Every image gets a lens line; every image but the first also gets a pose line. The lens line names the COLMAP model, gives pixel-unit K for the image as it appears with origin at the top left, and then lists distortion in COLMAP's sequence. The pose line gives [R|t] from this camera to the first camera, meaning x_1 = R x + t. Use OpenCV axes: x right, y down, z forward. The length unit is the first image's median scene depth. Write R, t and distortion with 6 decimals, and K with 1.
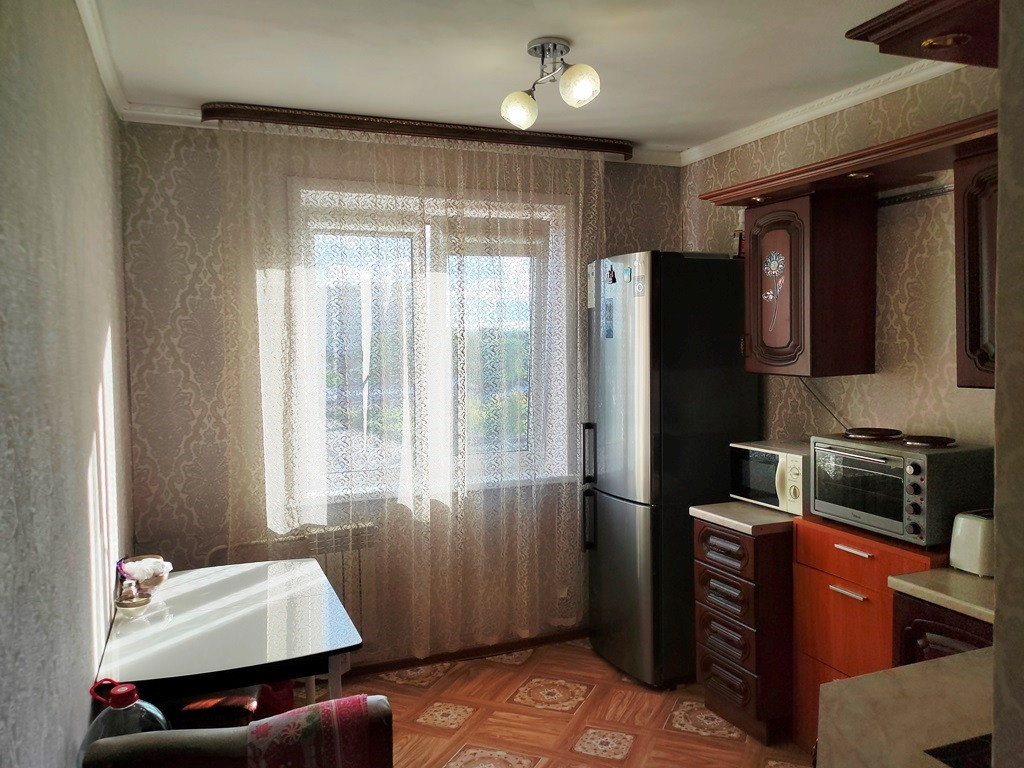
lens RADIAL K [[787.2, 0, 514.1], [0, 787.2, 380.8], [0, 0, 1]] dist [0.058262, -0.047279]
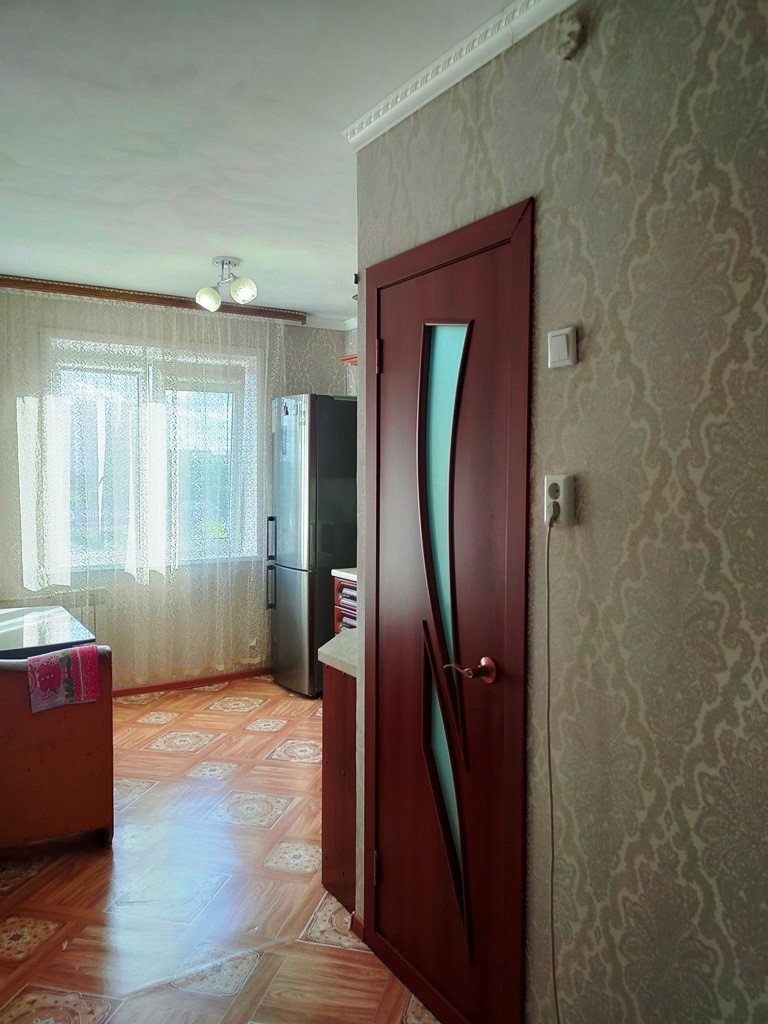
lens RADIAL K [[739.7, 0, 384.0], [0, 739.7, 512.0], [0, 0, 1]] dist [0.019145, -0.041732]
pose [[0.984716, 0.009733, 0.173895, 0.068747], [-0.012078, 0.999850, 0.012435, 0.030021], [-0.173747, -0.014345, 0.984686, -0.326545]]
